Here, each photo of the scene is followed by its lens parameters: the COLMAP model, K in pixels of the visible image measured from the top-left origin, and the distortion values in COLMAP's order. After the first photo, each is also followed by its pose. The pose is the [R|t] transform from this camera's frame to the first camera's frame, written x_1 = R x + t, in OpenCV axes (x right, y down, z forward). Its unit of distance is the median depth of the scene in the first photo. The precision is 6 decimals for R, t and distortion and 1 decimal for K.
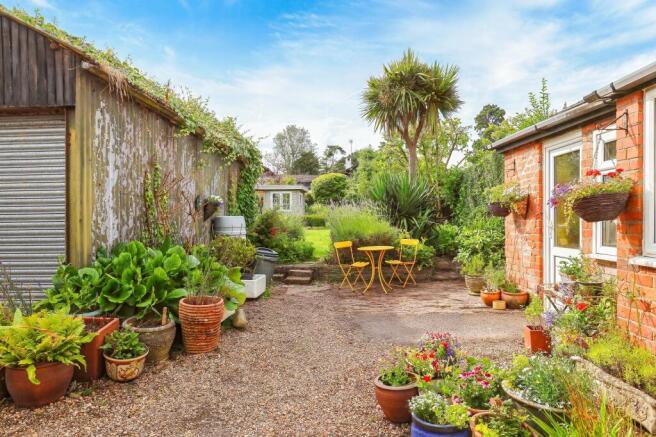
lens RADIAL K [[420.2, 0, 328.0], [0, 420.2, 218.5], [0, 0, 1]] dist [-0.000995, -0.000221]
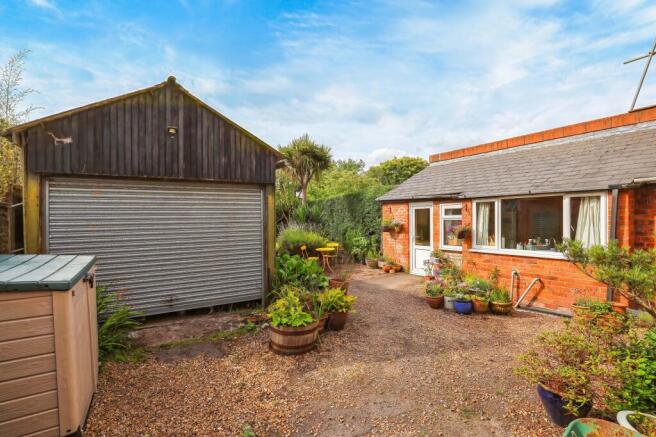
lens RADIAL K [[313.2, 0, 328.0], [0, 313.2, 218.5], [0, 0, 1]] dist [-0.000414, 0.000102]
pose [[0.811693, 0.002976, 0.584076, -0.911315], [0.000718, 0.999981, -0.006093, -0.076810], [-0.584083, 0.005365, 0.811676, -0.193941]]
